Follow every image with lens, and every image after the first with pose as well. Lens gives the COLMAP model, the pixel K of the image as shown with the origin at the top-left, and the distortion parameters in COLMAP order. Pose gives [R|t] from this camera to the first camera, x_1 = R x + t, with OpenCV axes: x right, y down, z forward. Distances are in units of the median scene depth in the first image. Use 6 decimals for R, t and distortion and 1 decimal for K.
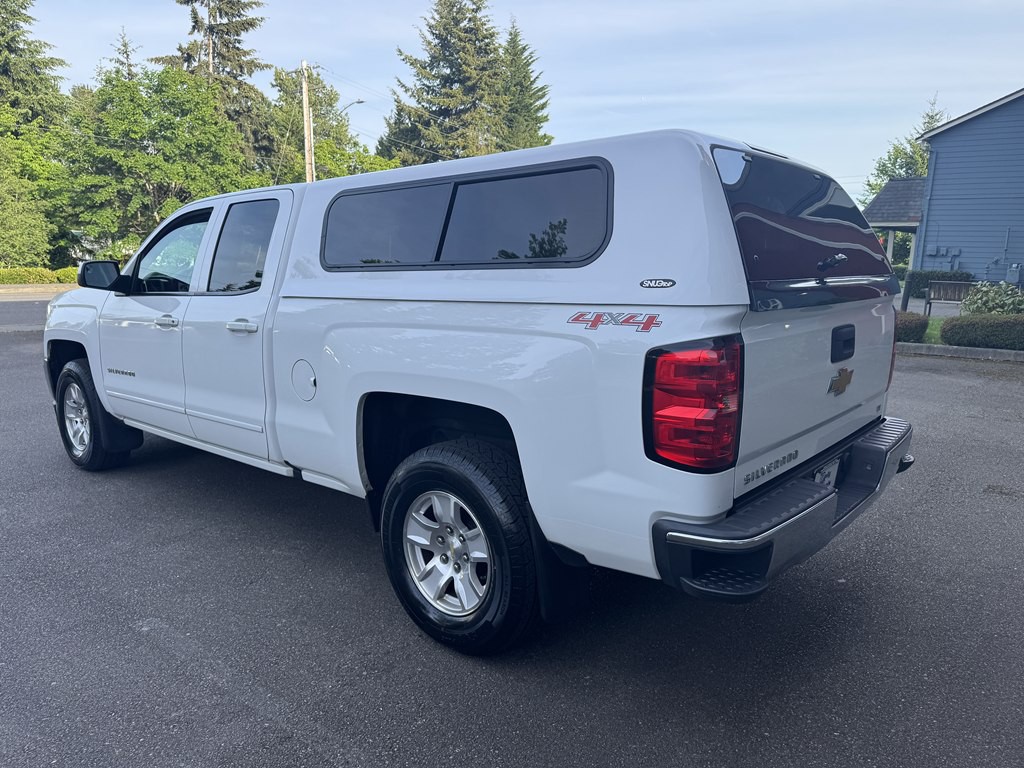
lens RADIAL K [[741.5, 0, 509.2], [0, 741.5, 383.0], [0, 0, 1]] dist [-0.008151, -0.008356]
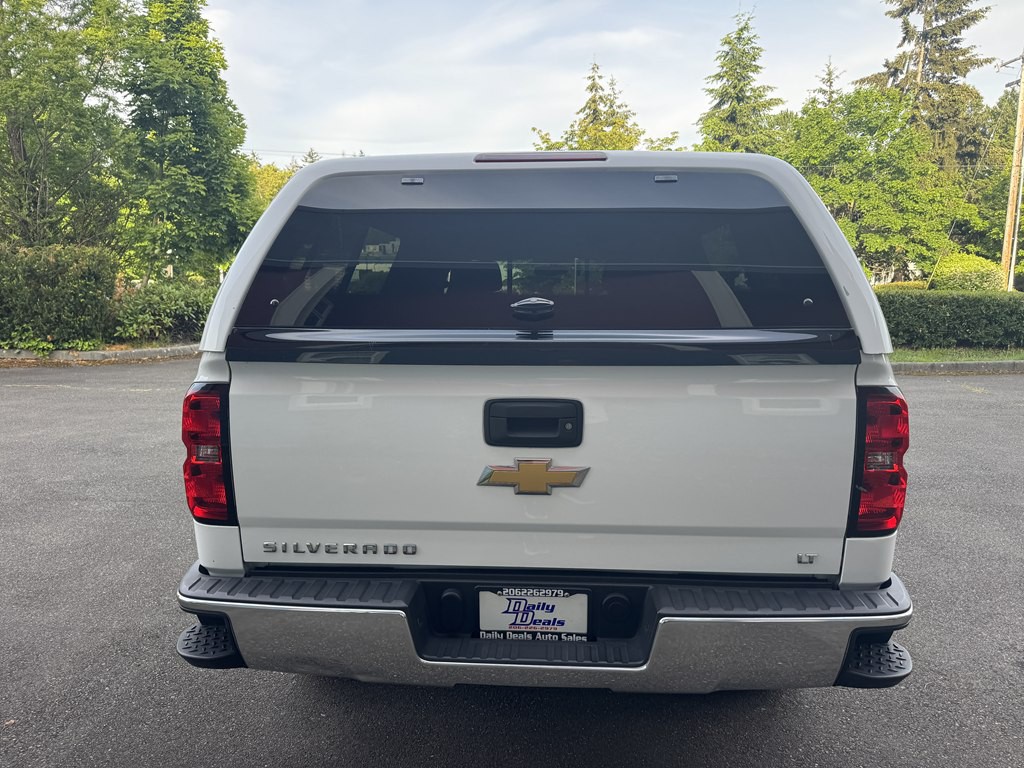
lens RADIAL K [[741.5, 0, 509.2], [0, 741.5, 383.0], [0, 0, 1]] dist [-0.008151, -0.008356]
pose [[0.585393, 0.103766, -0.804082, 0.089554], [-0.123027, 0.991660, 0.038406, -0.010314], [0.801361, 0.076441, 0.593277, 0.051370]]
